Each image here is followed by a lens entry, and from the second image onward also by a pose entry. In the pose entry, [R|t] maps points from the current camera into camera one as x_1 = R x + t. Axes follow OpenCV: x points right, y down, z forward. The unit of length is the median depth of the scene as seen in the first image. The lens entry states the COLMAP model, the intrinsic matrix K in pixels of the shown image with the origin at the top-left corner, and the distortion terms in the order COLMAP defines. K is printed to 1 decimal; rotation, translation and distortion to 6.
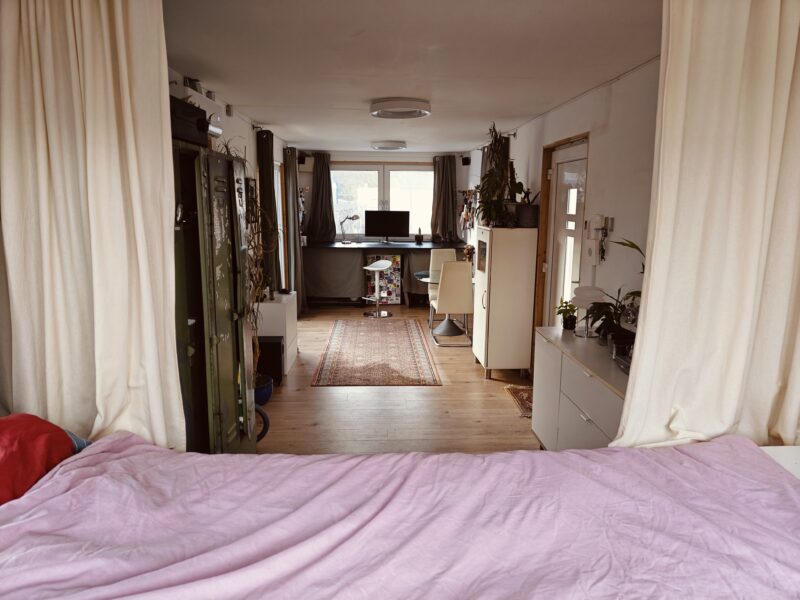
lens RADIAL K [[560.6, 0, 401.1], [0, 560.6, 322.5], [0, 0, 1]] dist [0.003801, -0.000090]
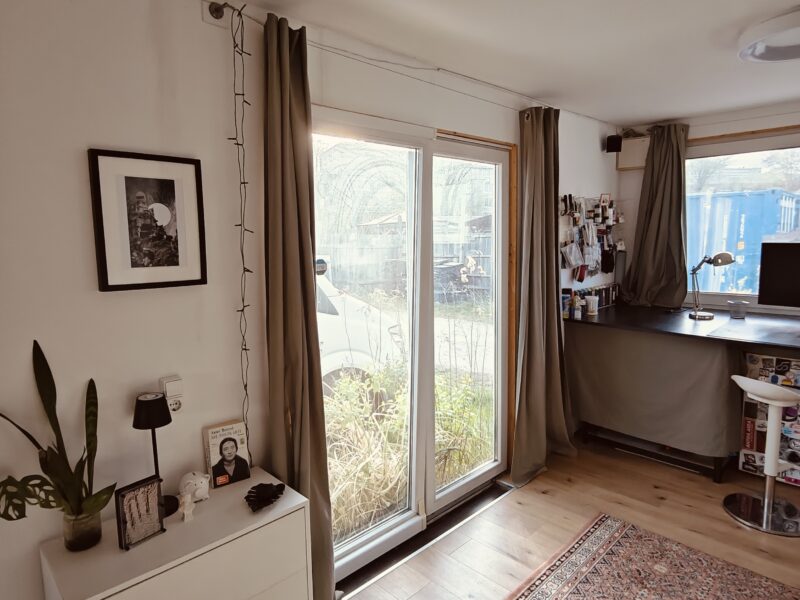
lens RADIAL K [[498.6, 0, 400.0], [0, 498.6, 300.0], [0, 0, 1]] dist [0.000306, -0.000093]
pose [[0.665554, 0.076827, -0.742385, 0.033865], [-0.136110, 0.990501, -0.019521, -0.113466], [0.733834, 0.114039, 0.669689, 0.559694]]
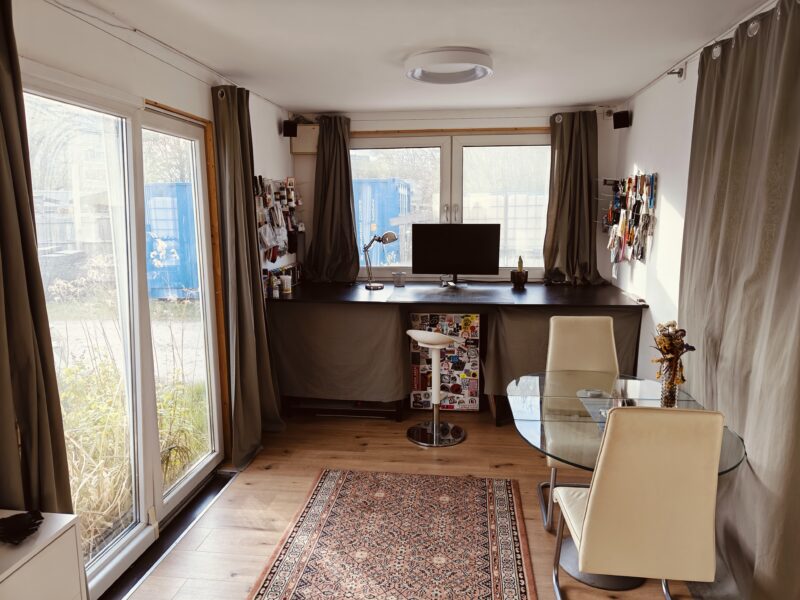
lens RADIAL K [[555.2, 0, 400.0], [0, 555.2, 300.0], [0, 0, 1]] dist [0.005370, -0.001163]
pose [[0.985149, 0.014088, -0.171124, 0.012533], [-0.023816, 0.998206, -0.054928, -0.101409], [0.170043, 0.058188, 0.983717, 0.501030]]
